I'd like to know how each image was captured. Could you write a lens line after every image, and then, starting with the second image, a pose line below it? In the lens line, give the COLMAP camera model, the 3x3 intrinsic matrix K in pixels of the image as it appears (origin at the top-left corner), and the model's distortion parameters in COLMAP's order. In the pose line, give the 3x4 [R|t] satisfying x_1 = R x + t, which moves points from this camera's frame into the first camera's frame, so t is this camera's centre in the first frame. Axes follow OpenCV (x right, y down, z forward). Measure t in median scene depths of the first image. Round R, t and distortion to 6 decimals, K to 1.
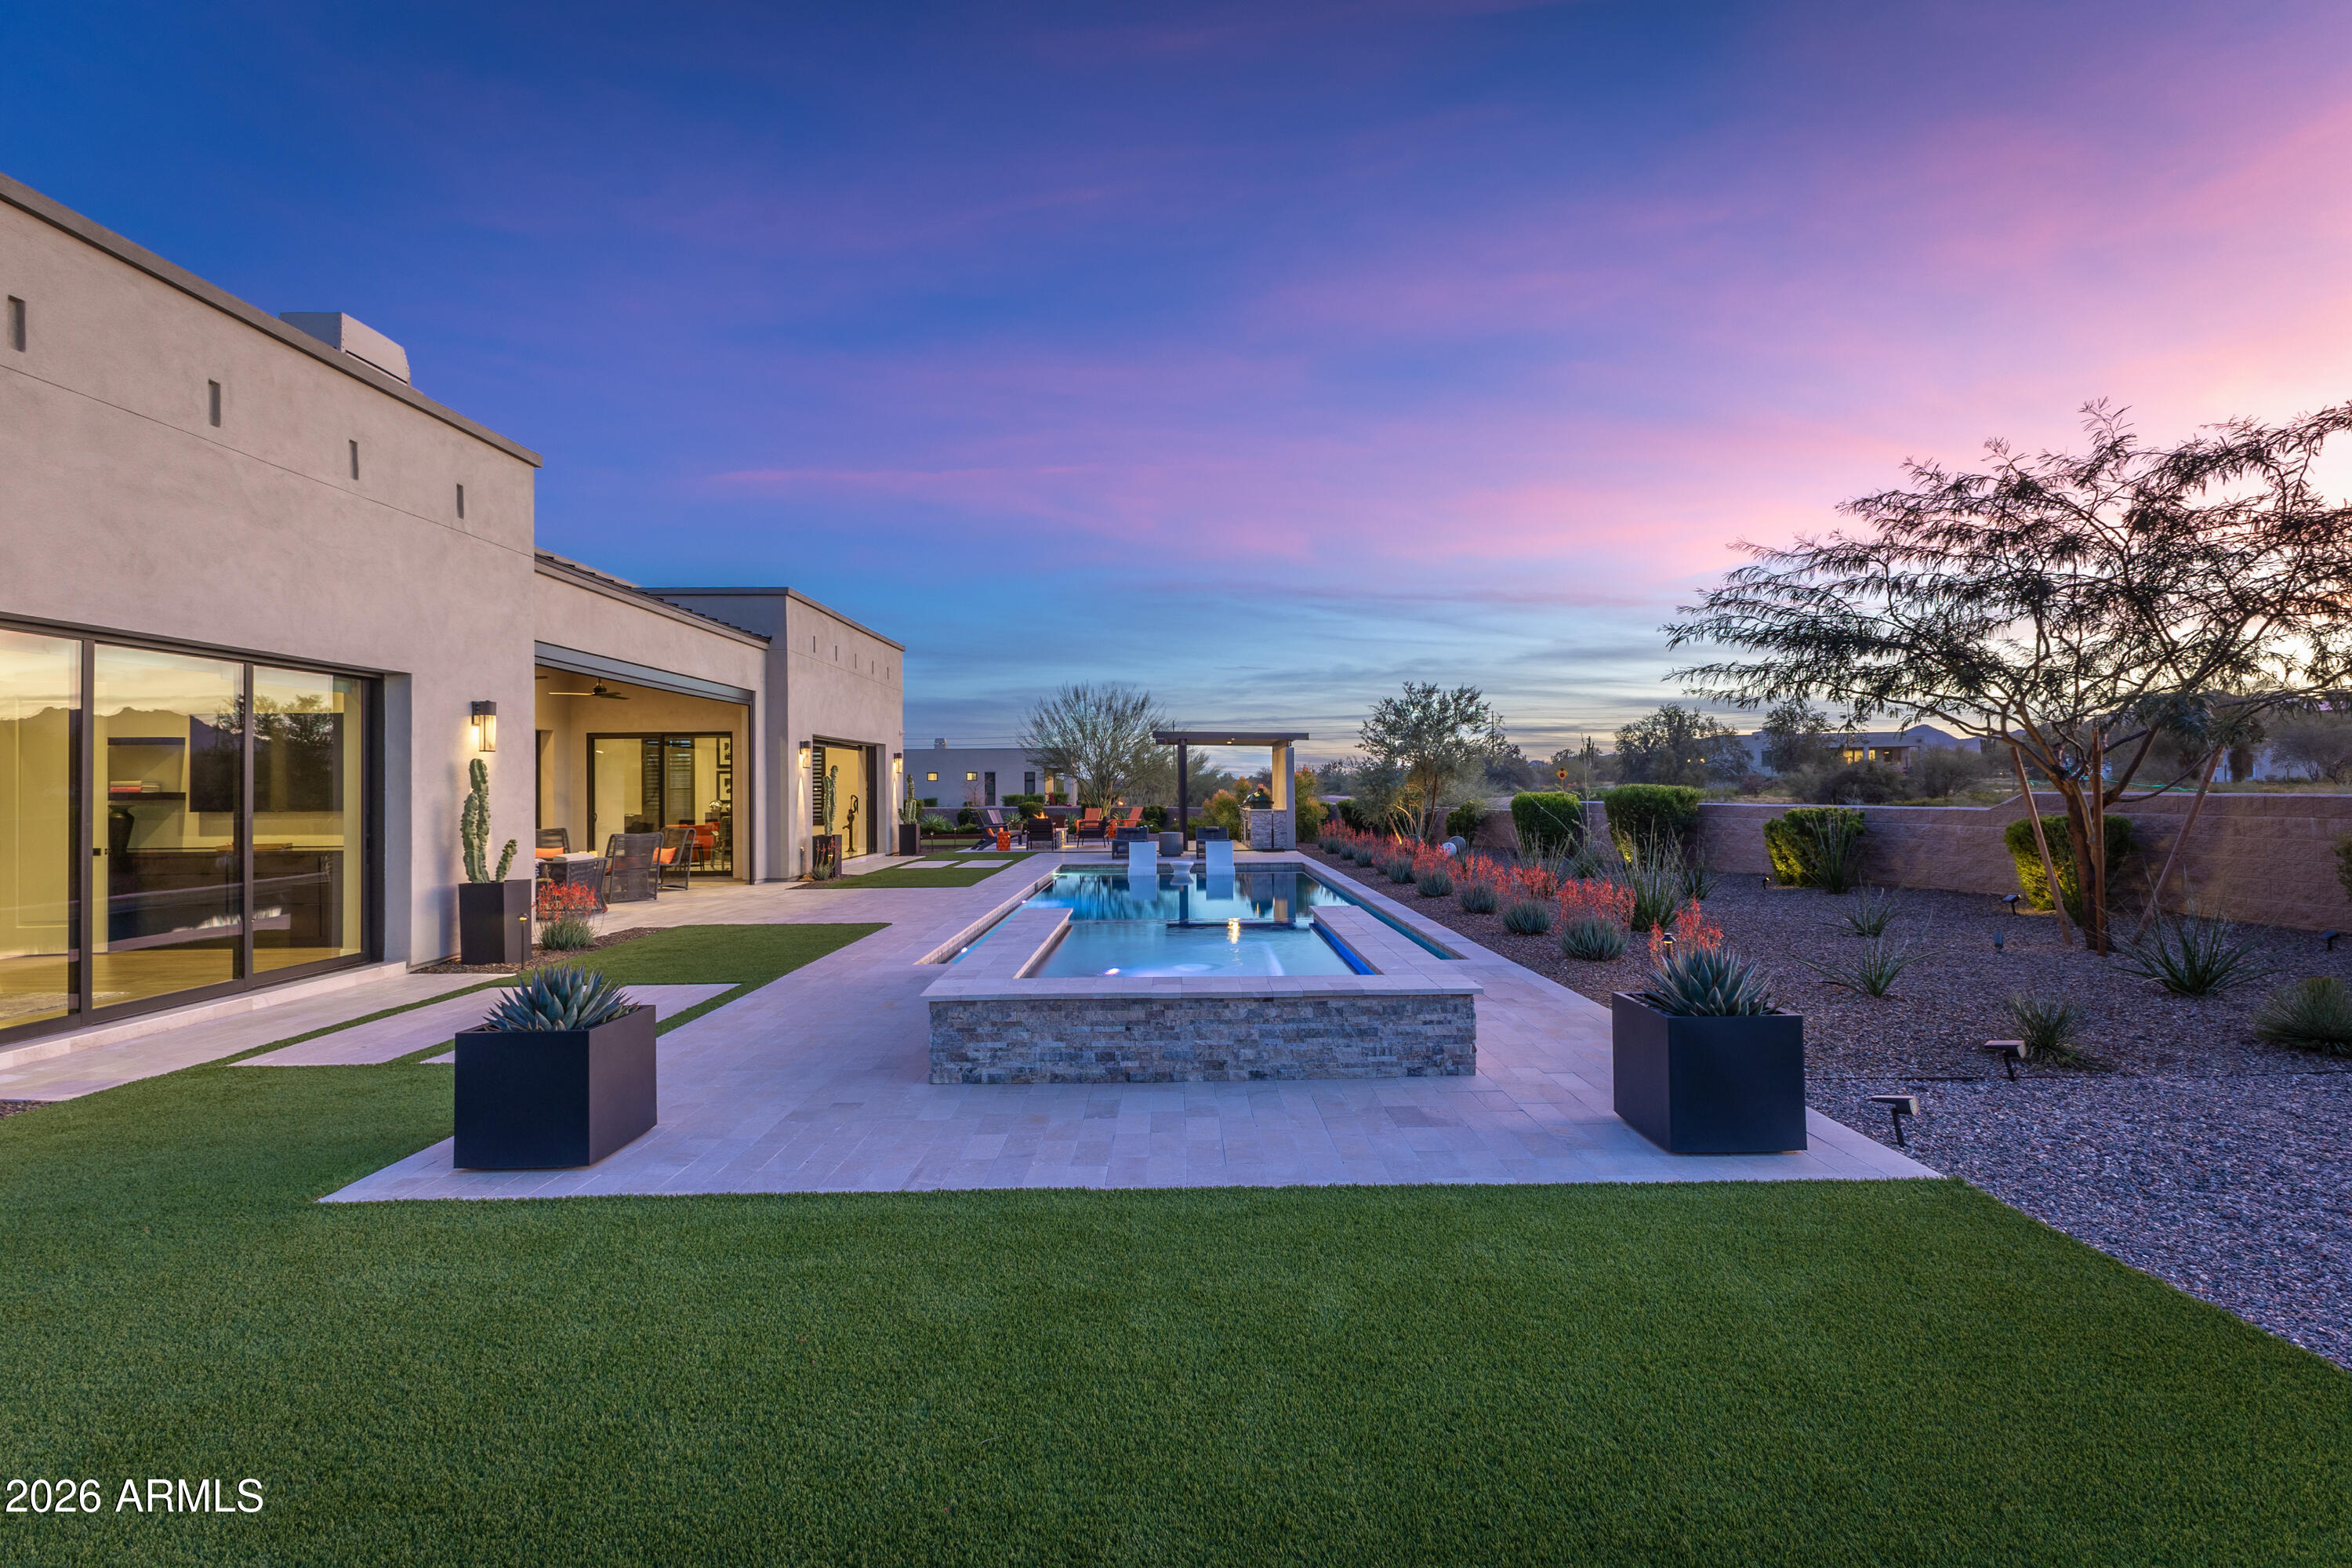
lens RADIAL K [[1050.2, 0, 1176.0], [0, 1050.2, 784.0], [0, 0, 1]] dist [-0.000325, -0.000207]
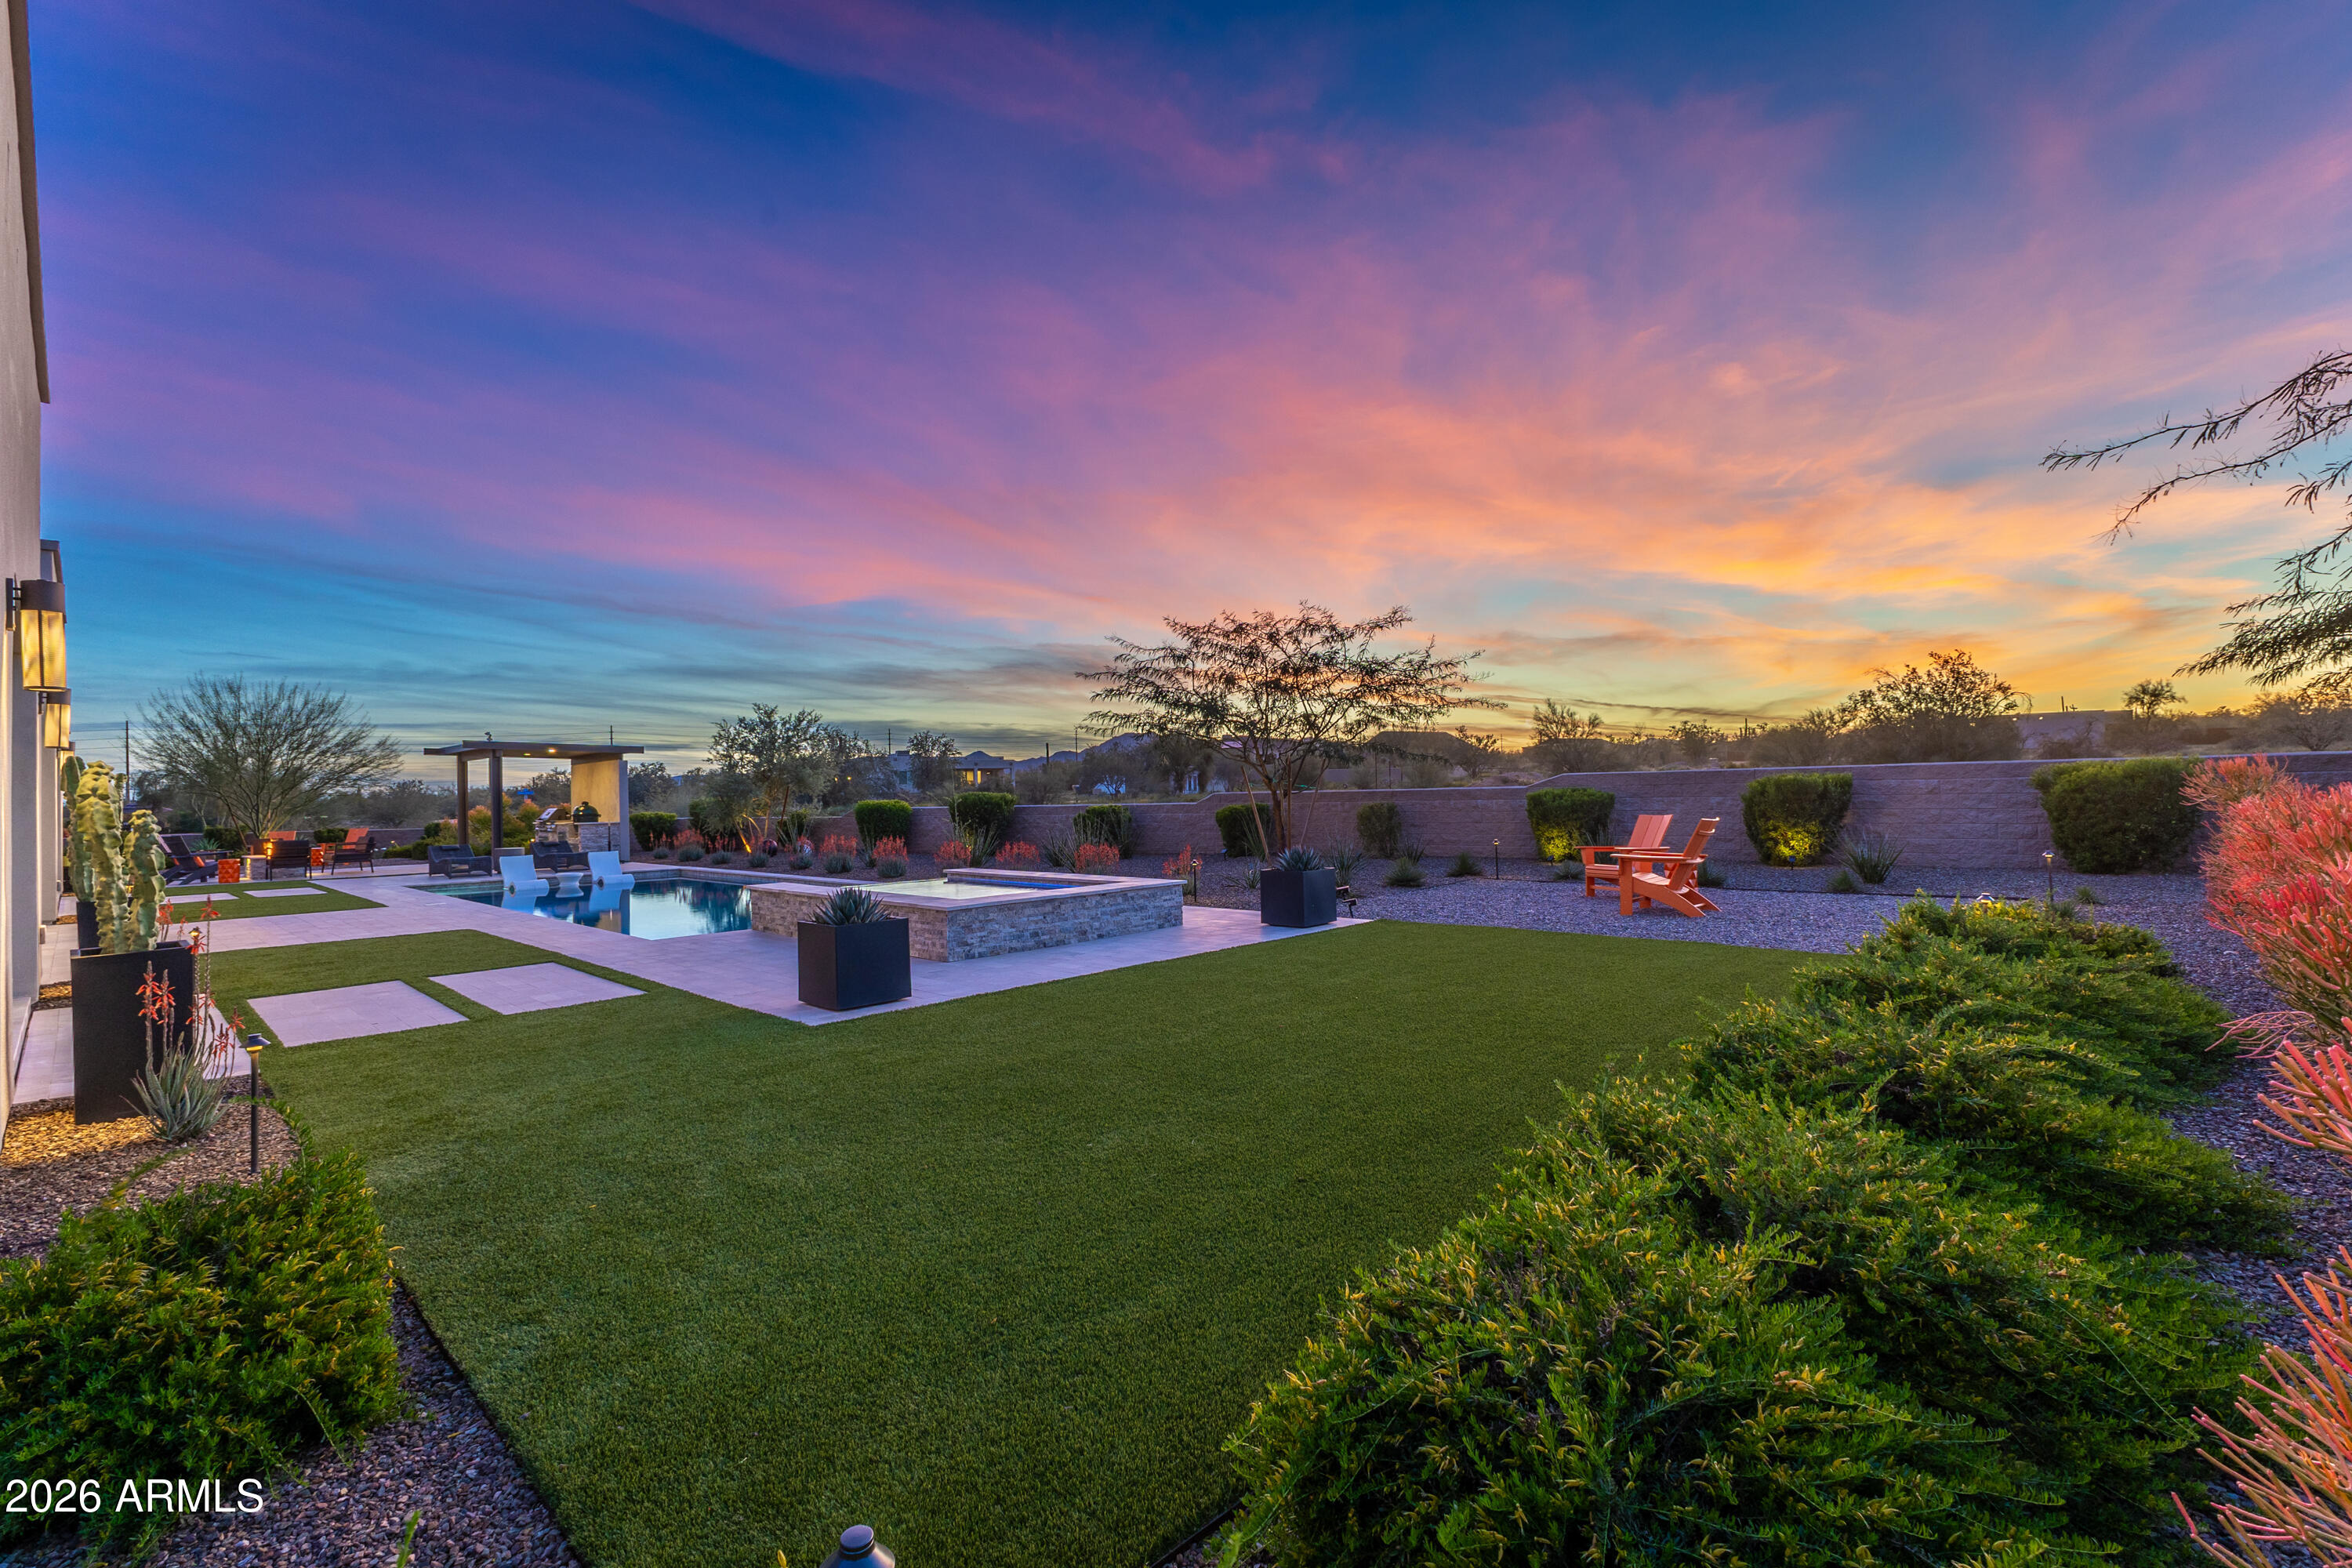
lens RADIAL K [[1081.0, 0, 1124.8], [0, 1081.0, 819.1], [0, 0, 1]] dist [0.001193, -0.000168]
pose [[0.714552, -0.019681, 0.699306, -1.205294], [0.010008, 0.999789, 0.017912, 0.037586], [-0.699511, -0.005800, 0.714598, -0.383990]]
